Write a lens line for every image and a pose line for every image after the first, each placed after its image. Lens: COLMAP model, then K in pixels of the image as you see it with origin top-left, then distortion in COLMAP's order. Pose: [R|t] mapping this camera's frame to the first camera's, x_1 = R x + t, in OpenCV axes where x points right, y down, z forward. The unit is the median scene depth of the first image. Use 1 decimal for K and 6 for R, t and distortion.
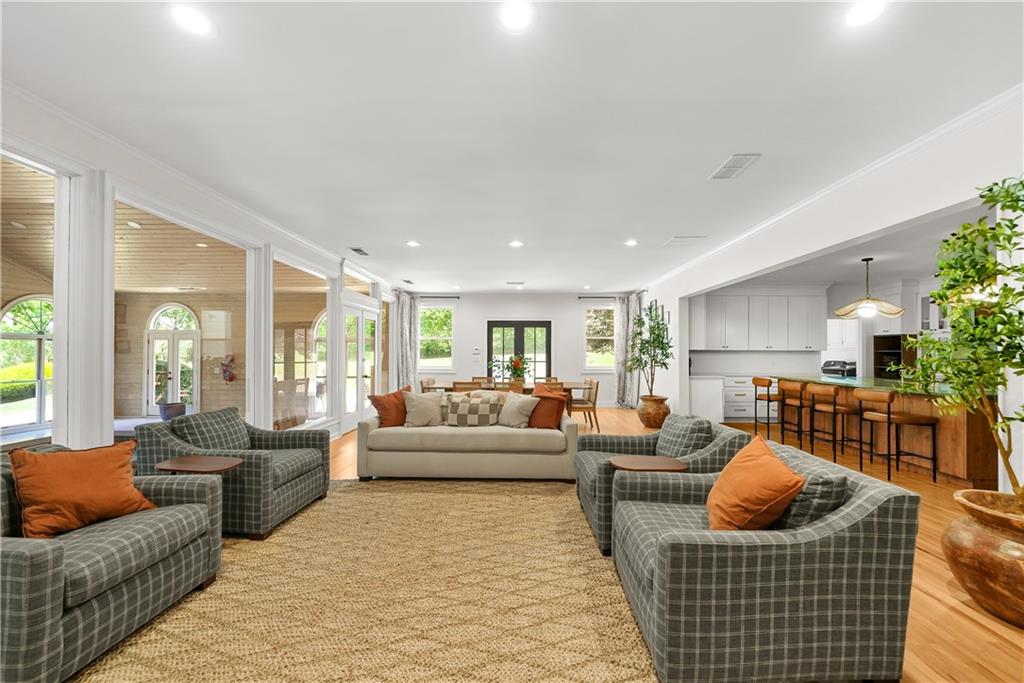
lens RADIAL K [[394.4, 0, 527.8], [0, 394.4, 347.7], [0, 0, 1]] dist [0.004043, 0.000570]
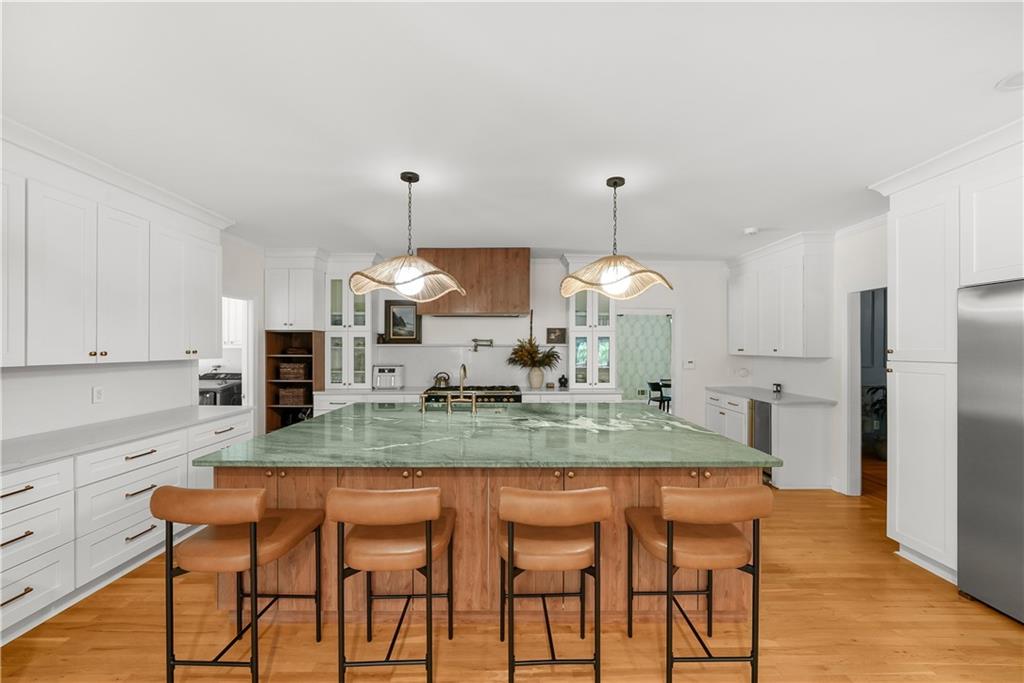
lens RADIAL K [[394.4, 0, 502.8], [0, 394.4, 348.7], [0, 0, 1]] dist [0.004043, 0.000570]
pose [[0.004325, -0.008955, 0.999951, 0.297394], [-0.012995, 0.999875, 0.009011, -0.014000], [-0.999906, -0.013033, 0.004209, 0.707594]]
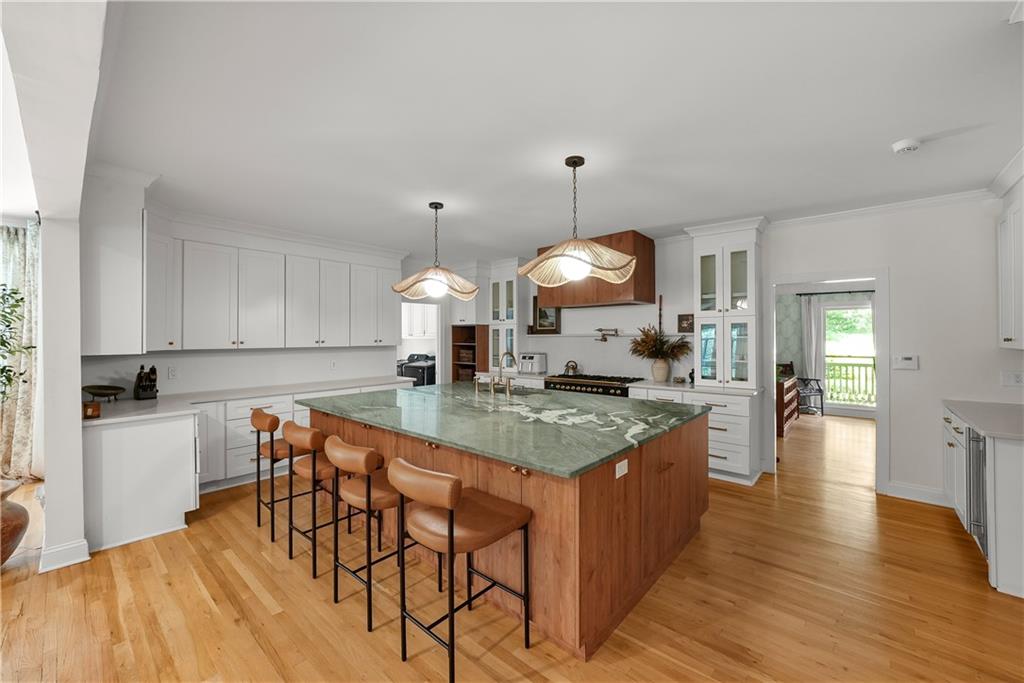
lens RADIAL K [[394.4, 0, 515.7], [0, 394.4, 337.1], [0, 0, 1]] dist [0.004043, 0.000570]
pose [[0.655376, -0.007816, 0.755263, 0.374934], [-0.001608, 0.999930, 0.011743, -0.017674], [-0.755301, -0.008911, 0.655317, 0.397111]]
